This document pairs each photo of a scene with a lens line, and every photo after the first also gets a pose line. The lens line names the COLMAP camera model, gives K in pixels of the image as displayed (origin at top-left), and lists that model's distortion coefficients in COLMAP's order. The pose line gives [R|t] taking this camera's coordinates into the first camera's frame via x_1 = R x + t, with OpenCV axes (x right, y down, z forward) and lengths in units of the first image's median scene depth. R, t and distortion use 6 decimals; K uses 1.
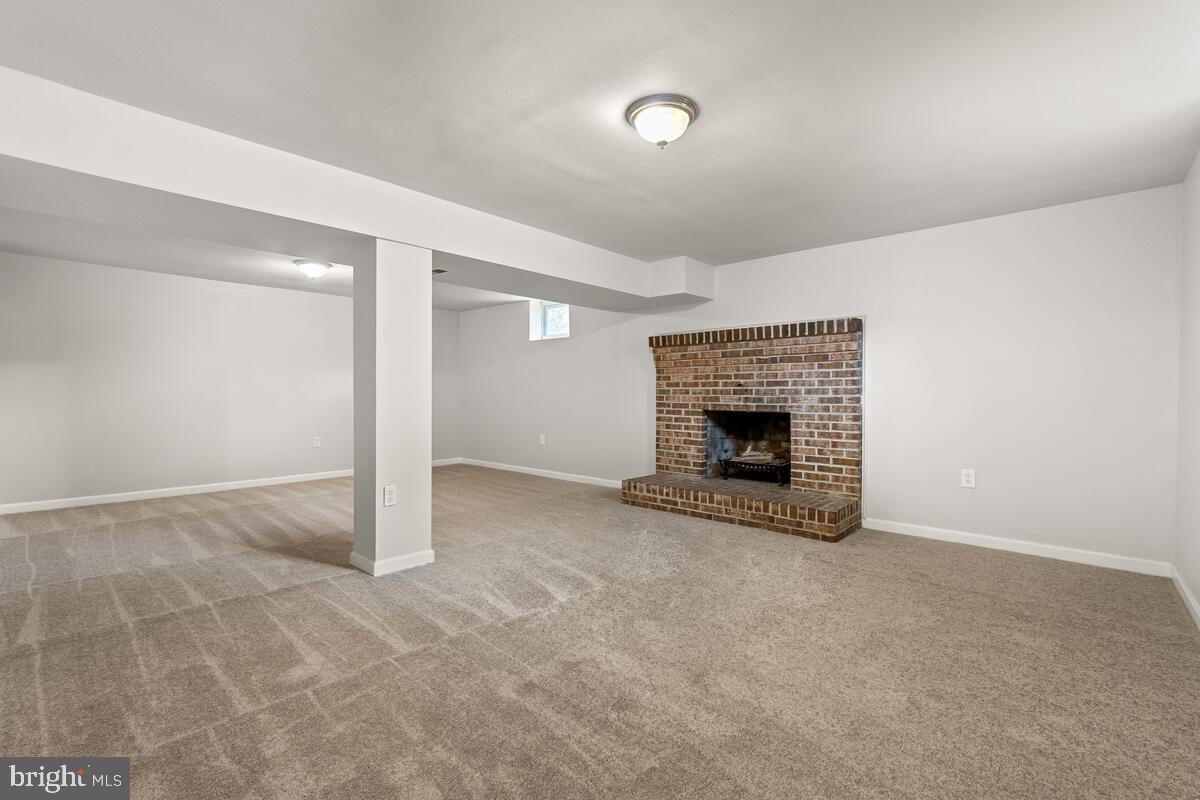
lens RADIAL K [[513.2, 0, 596.5], [0, 513.2, 404.0], [0, 0, 1]] dist [-0.001143, -0.000037]
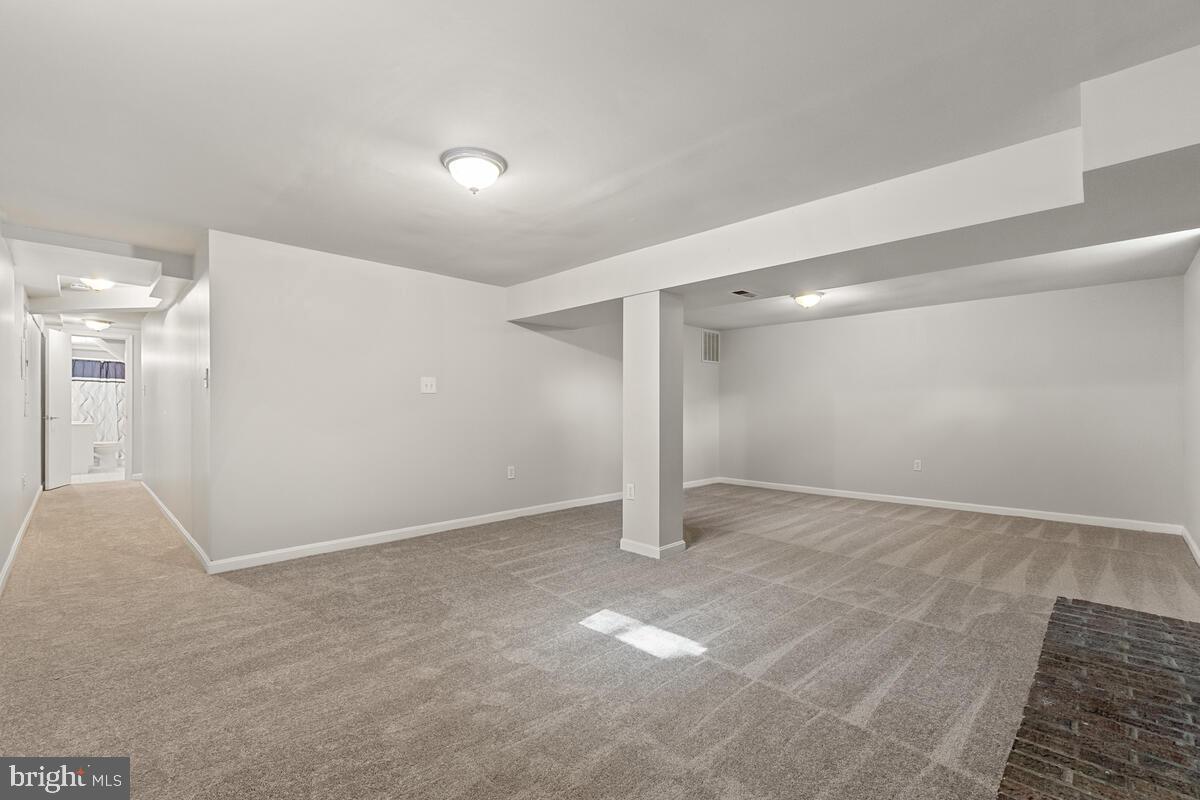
lens RADIAL K [[513.2, 0, 596.5], [0, 513.2, 404.0], [0, 0, 1]] dist [-0.001143, -0.000037]
pose [[-0.034419, -0.015675, -0.999285, 0.927028], [-0.025617, 0.999562, -0.014797, -0.021090], [0.999079, 0.025089, -0.034806, 0.985712]]
